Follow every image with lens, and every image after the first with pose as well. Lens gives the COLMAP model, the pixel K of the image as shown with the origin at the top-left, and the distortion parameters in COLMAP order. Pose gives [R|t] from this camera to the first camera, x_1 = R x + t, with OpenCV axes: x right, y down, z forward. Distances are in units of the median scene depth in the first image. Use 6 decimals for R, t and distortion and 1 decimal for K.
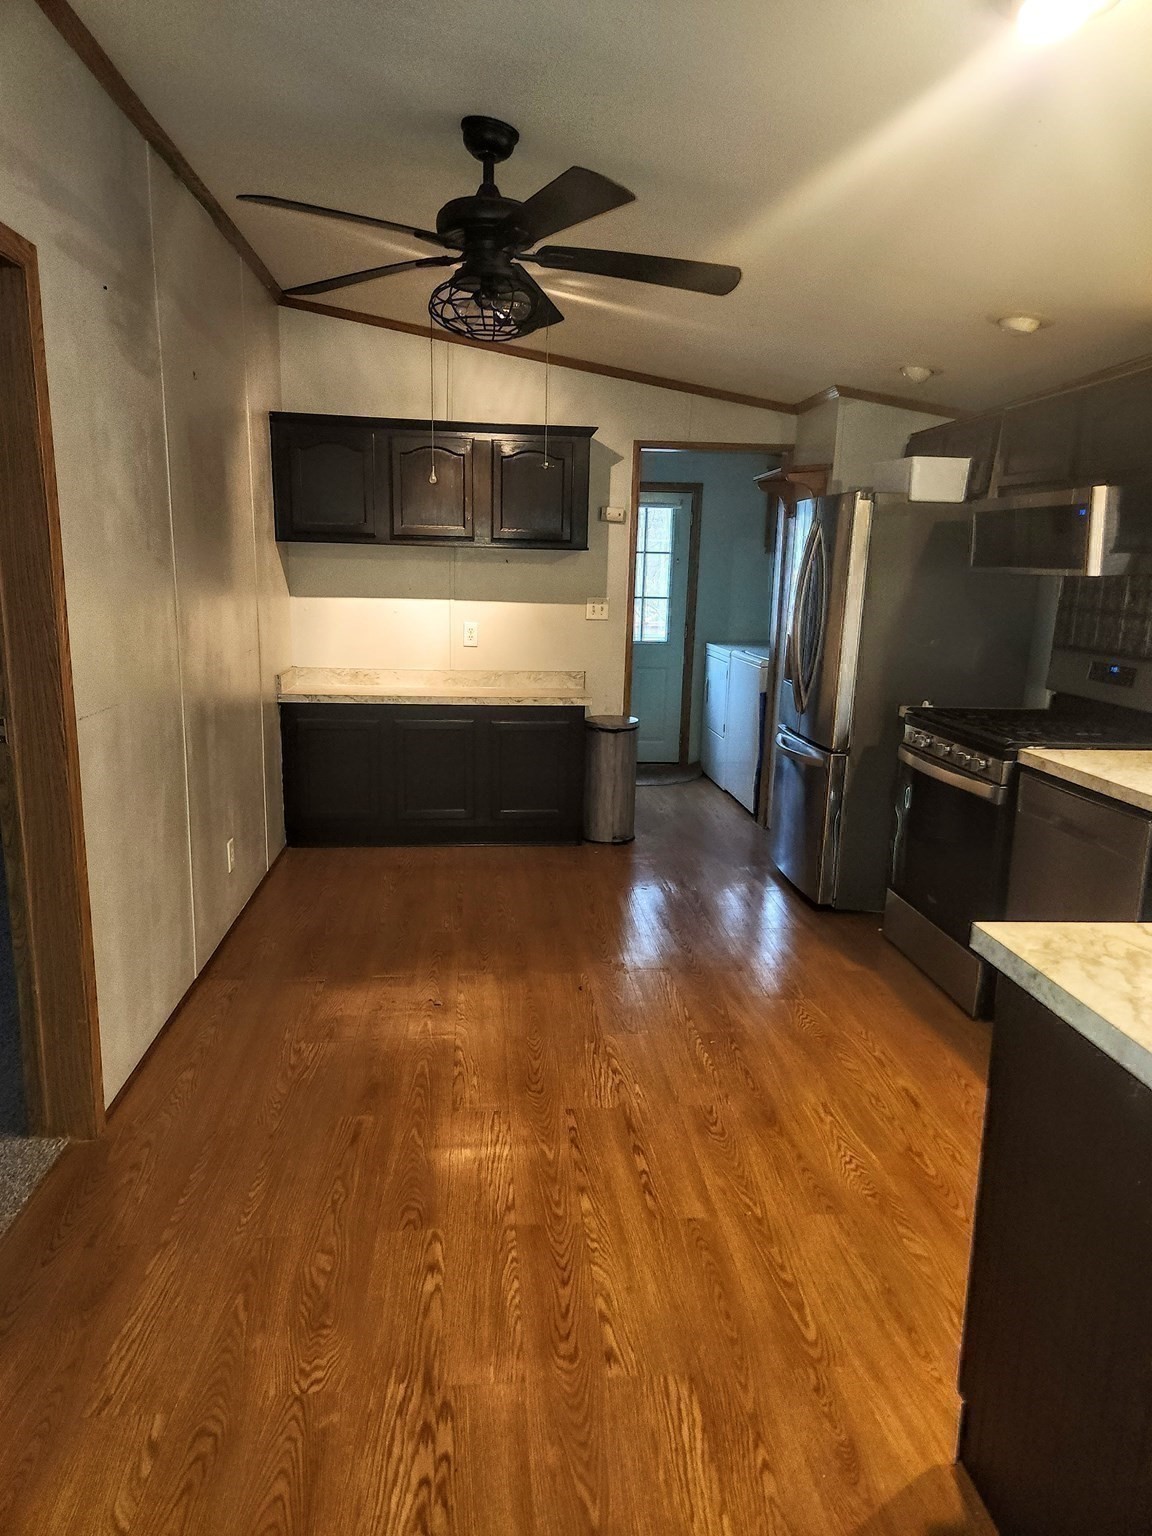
lens RADIAL K [[1026.8, 0, 576.0], [0, 1026.8, 768.0], [0, 0, 1]] dist [0.099475, -0.121579]
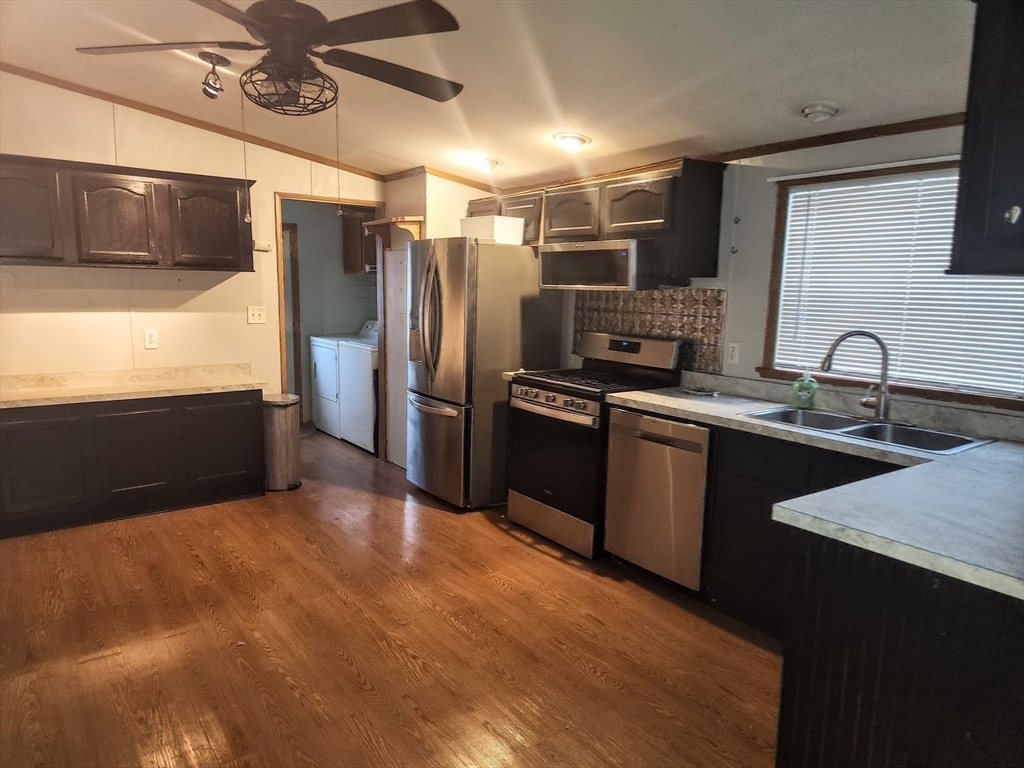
lens RADIAL K [[684.2, 0, 507.2], [0, 684.2, 391.3], [0, 0, 1]] dist [0.040561, -0.001860]
pose [[0.860444, -0.087894, 0.501907, -0.215609], [0.103542, 0.994619, -0.003330, -0.029107], [-0.498914, 0.054834, 0.864915, 0.106721]]
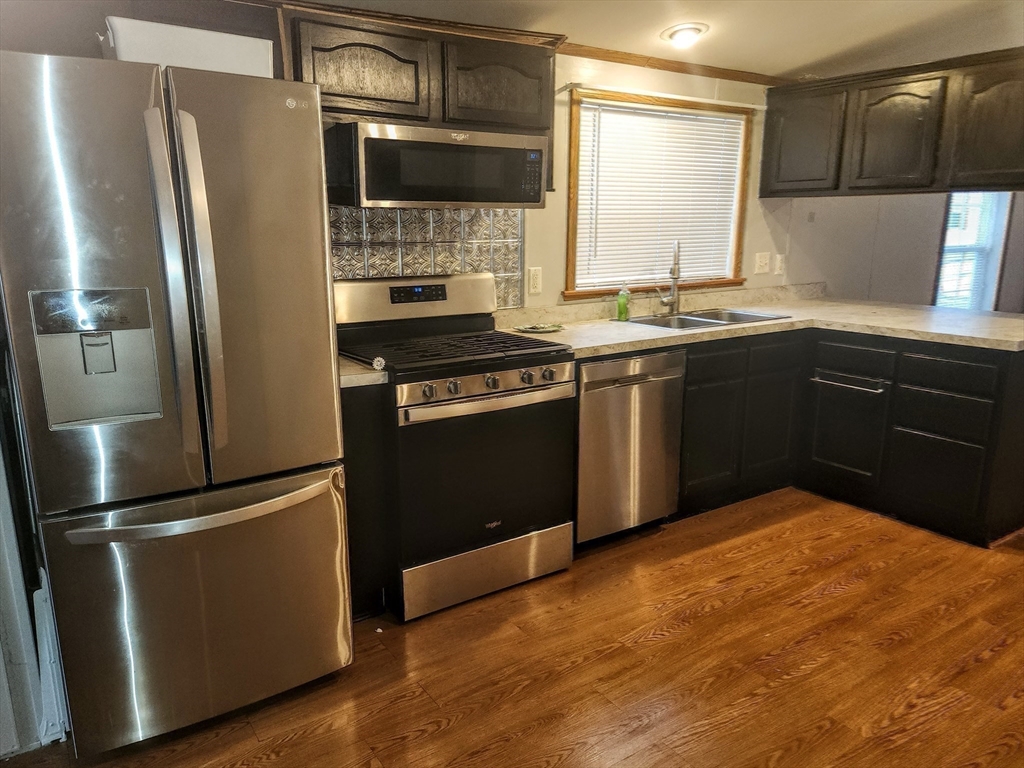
lens RADIAL K [[714.6, 0, 515.8], [0, 714.6, 398.0], [0, 0, 1]] dist [0.066001, -0.067368]
pose [[-0.470341, -0.228783, 0.852313, -0.241721], [0.170503, 0.924054, 0.342131, -0.222708], [-0.865857, 0.306240, -0.395612, 1.168604]]
